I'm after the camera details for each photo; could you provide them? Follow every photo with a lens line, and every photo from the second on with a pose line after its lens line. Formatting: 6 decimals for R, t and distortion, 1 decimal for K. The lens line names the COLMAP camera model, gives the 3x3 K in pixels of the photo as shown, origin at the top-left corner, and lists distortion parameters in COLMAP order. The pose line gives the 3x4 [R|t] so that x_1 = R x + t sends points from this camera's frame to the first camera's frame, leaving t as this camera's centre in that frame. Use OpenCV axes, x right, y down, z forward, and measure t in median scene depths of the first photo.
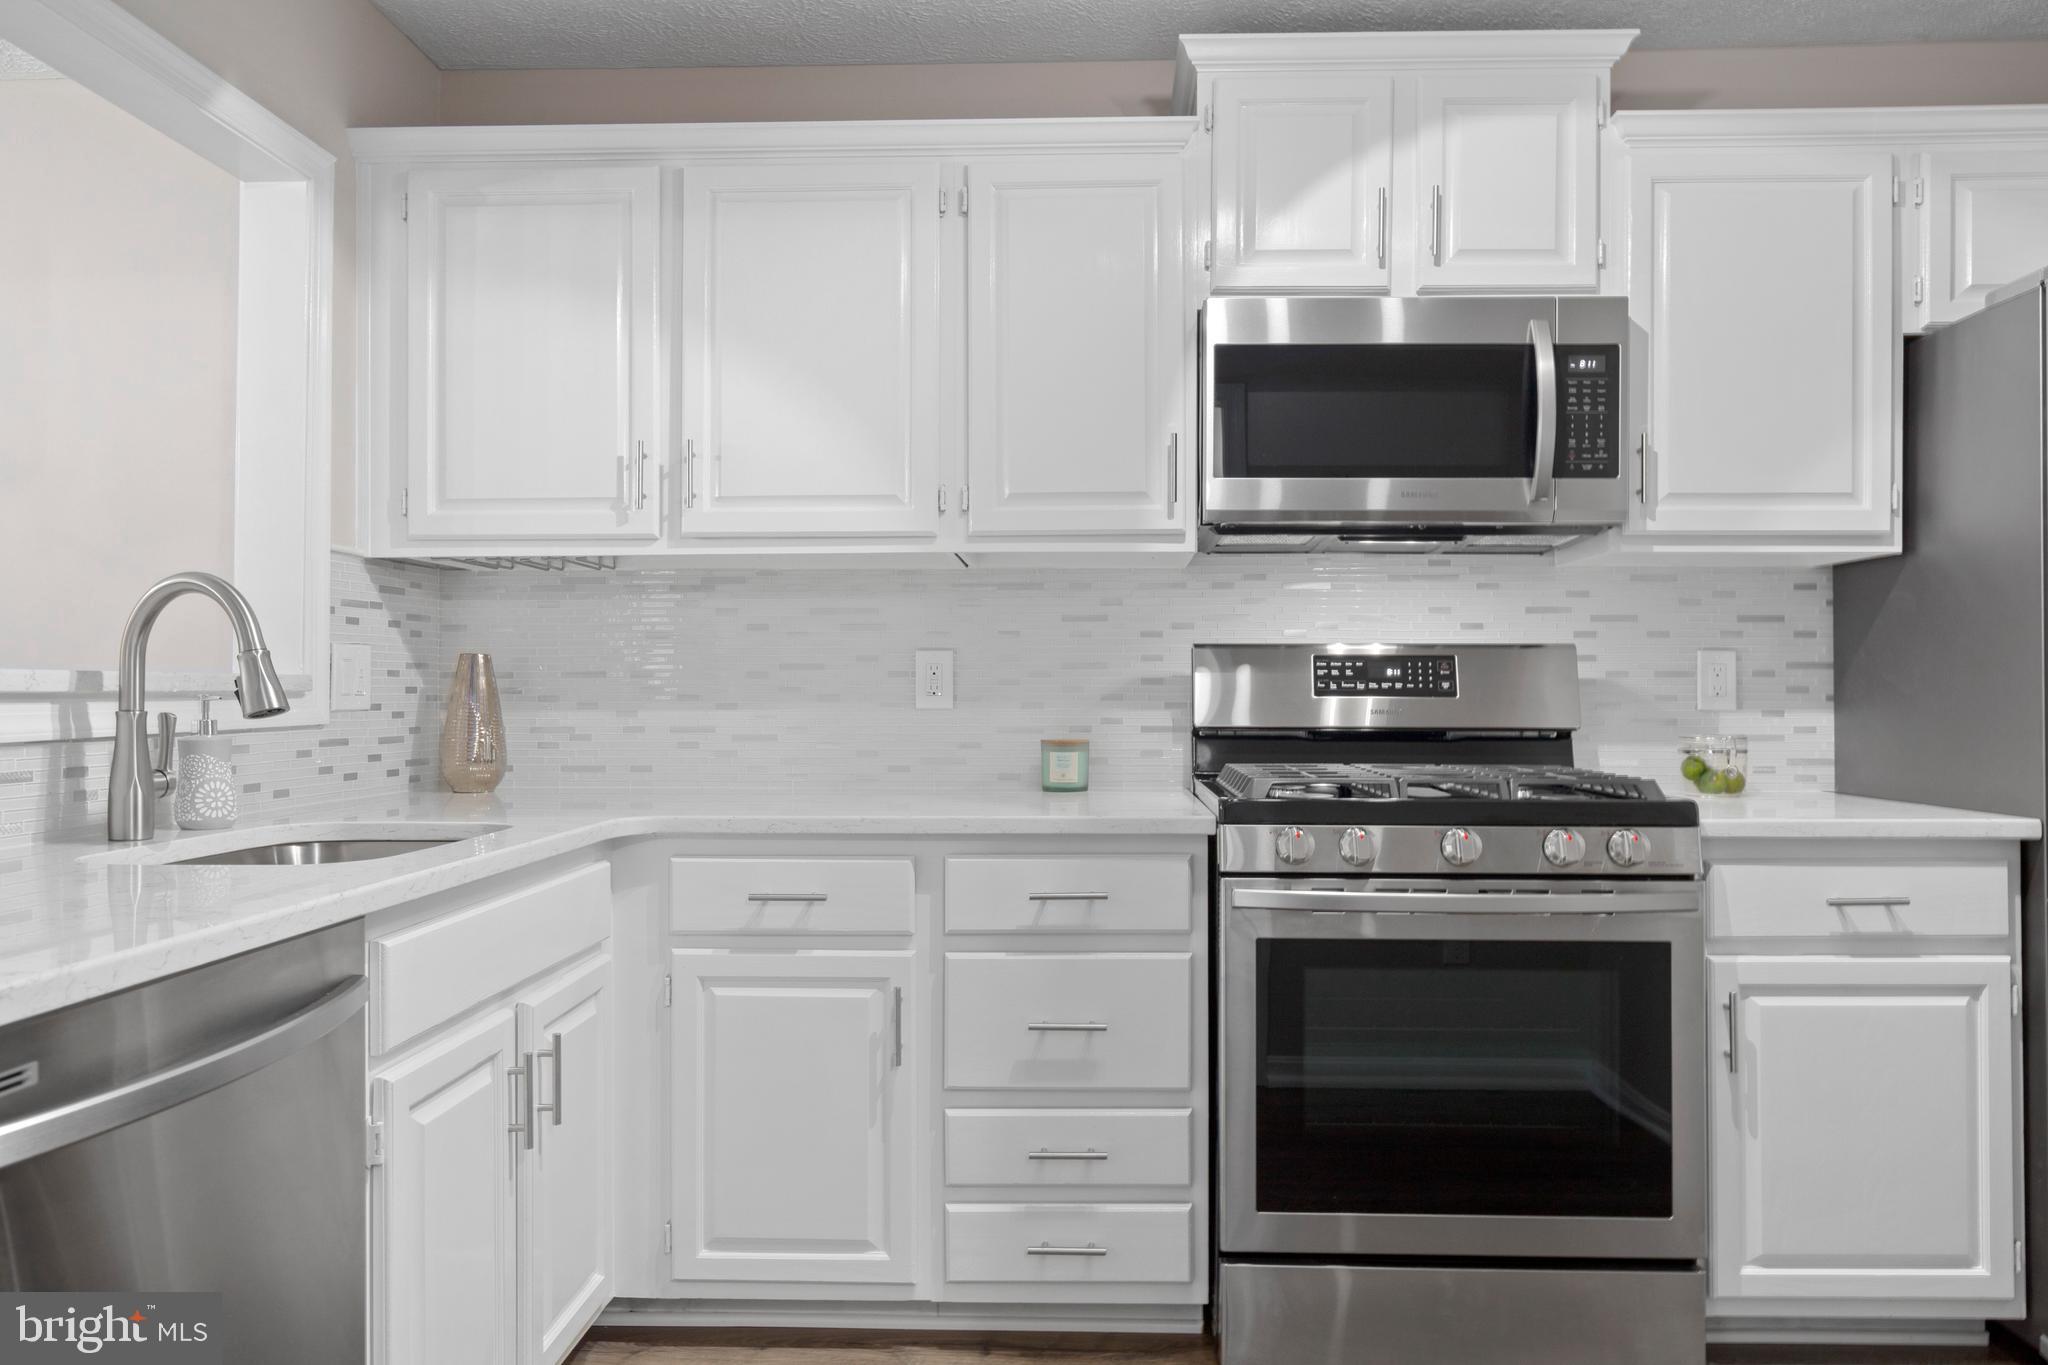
lens RADIAL K [[1398.5, 0, 1024.0], [0, 1398.5, 682.5], [0, 0, 1]] dist [0.006620, -0.000926]
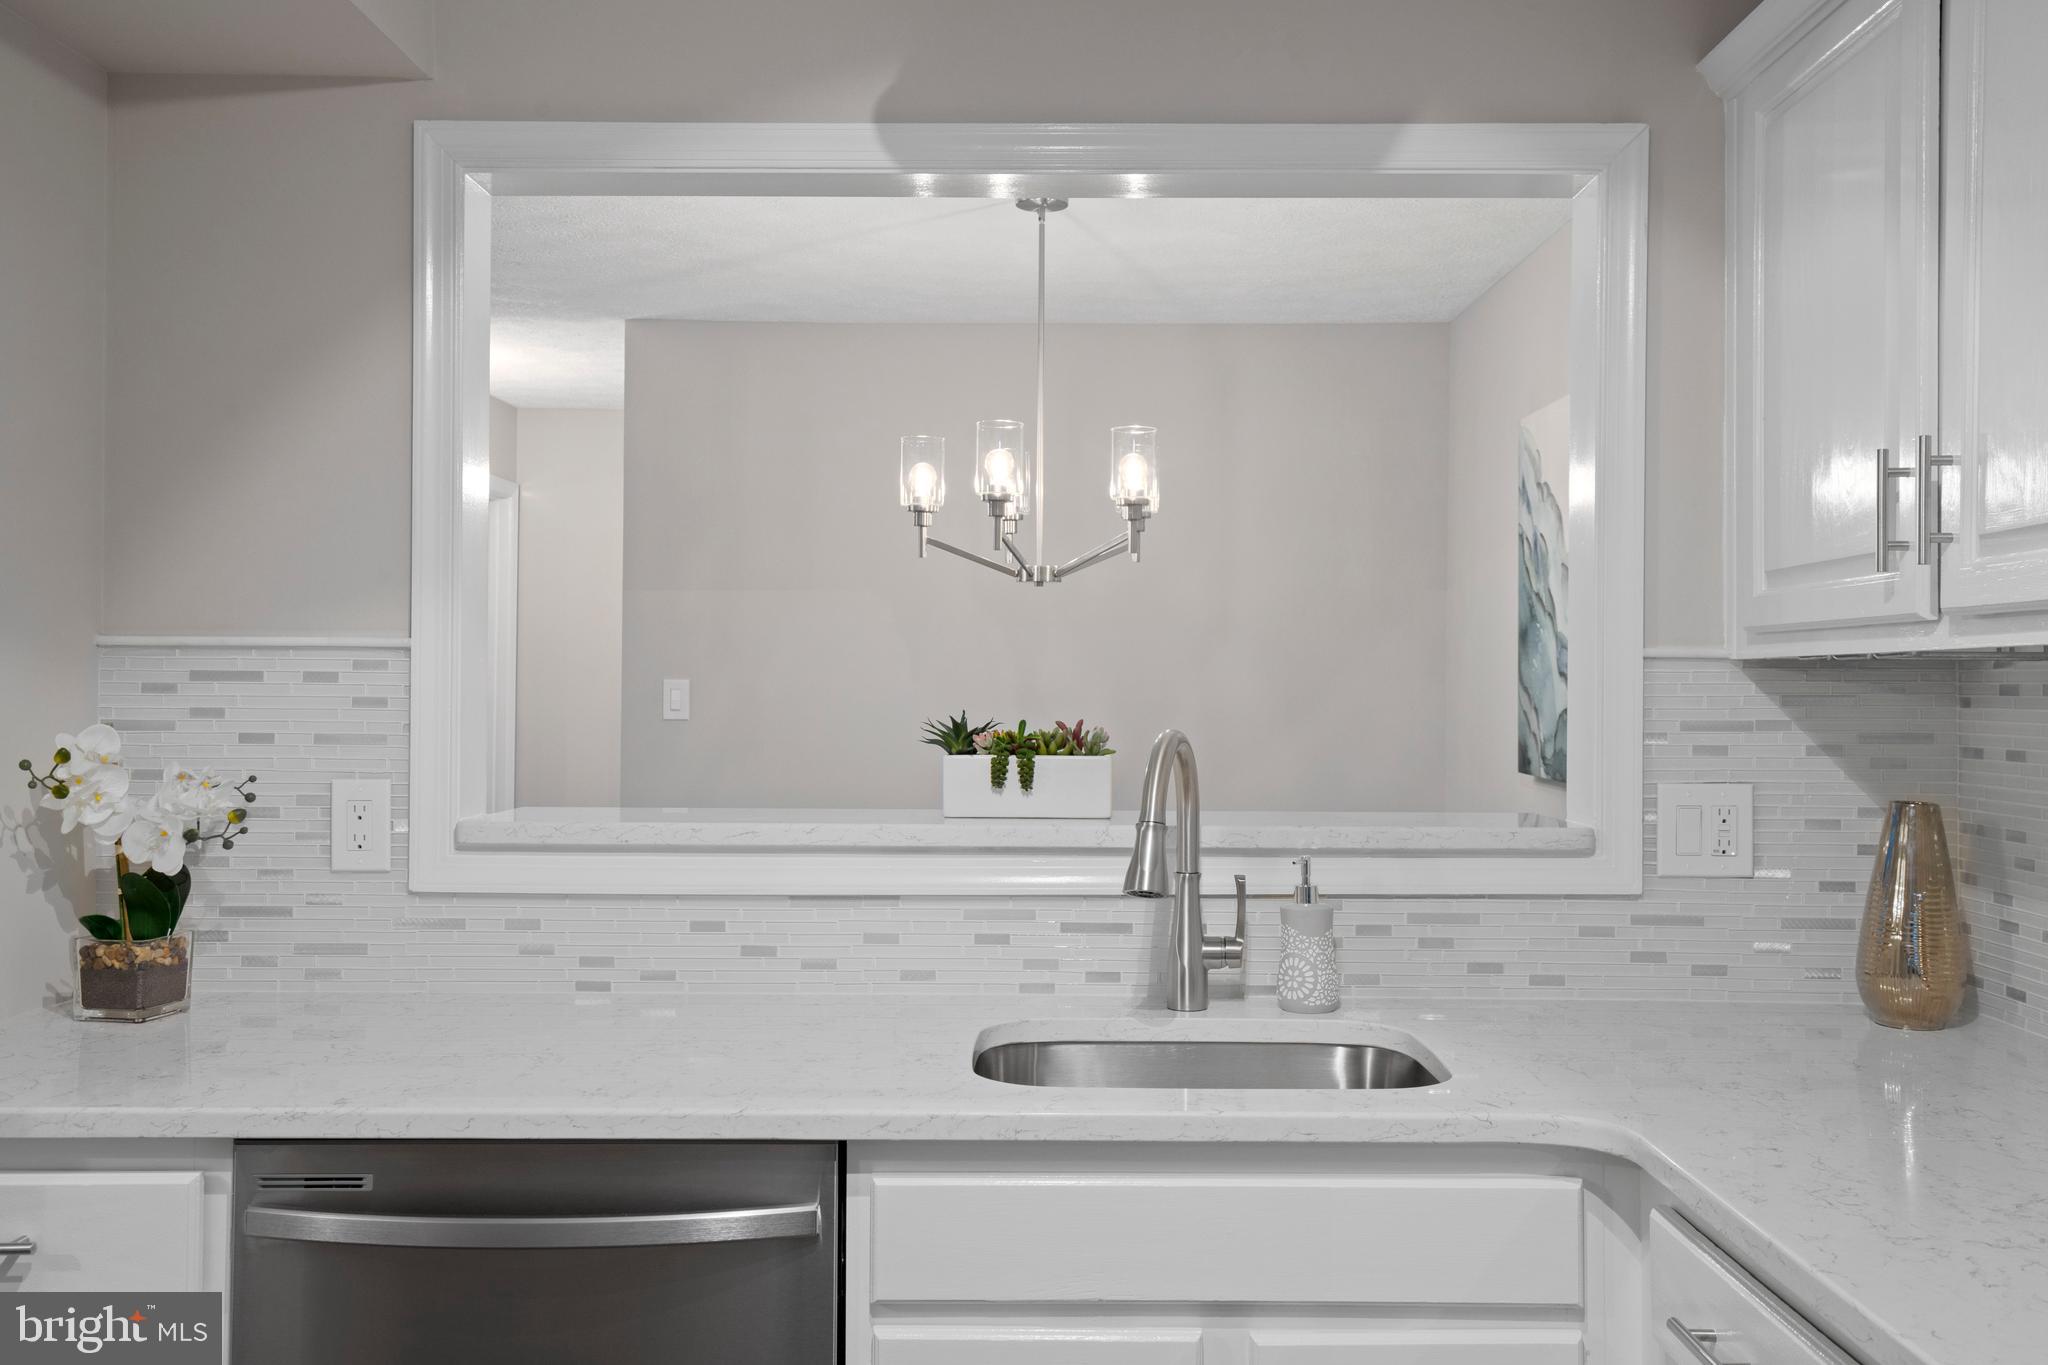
lens RADIAL K [[1767.7, 0, 1043.9], [0, 1767.7, 664.7], [0, 0, 1]] dist [0.027037, 0.001545]
pose [[0.041334, -0.011176, -0.999083, 0.405332], [0.000630, 0.999938, -0.011160, -0.077791], [0.999145, -0.000168, 0.041338, 0.623655]]
